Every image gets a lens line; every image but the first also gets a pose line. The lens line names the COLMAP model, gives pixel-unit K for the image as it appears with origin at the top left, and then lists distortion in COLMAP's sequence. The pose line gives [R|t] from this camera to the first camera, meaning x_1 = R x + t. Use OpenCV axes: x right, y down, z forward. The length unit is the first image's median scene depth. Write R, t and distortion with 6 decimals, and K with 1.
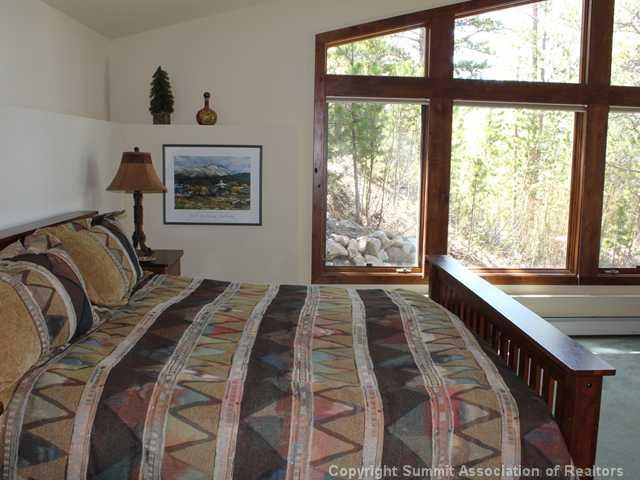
lens RADIAL K [[627.1, 0, 320.0], [0, 627.1, 240.0], [0, 0, 1]] dist [-0.122490, 0.120451]
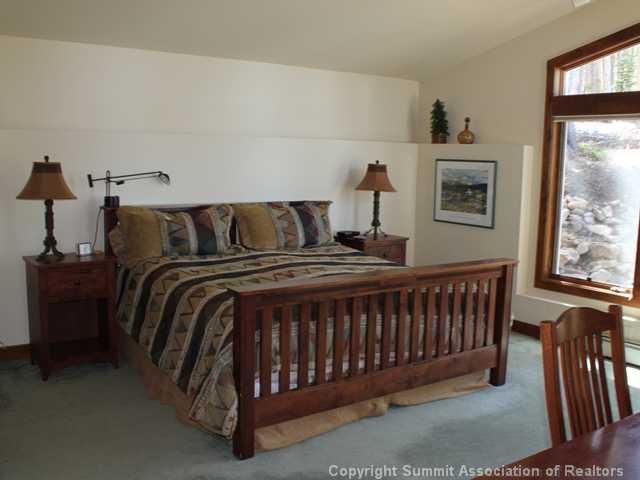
lens RADIAL K [[627.1, 0, 320.0], [0, 627.1, 240.0], [0, 0, 1]] dist [-0.122490, 0.120451]
pose [[0.566195, 0.103351, -0.817766, 0.684833], [-0.128066, 0.991091, 0.036588, -0.003652], [0.814262, 0.084012, 0.574387, 0.070632]]
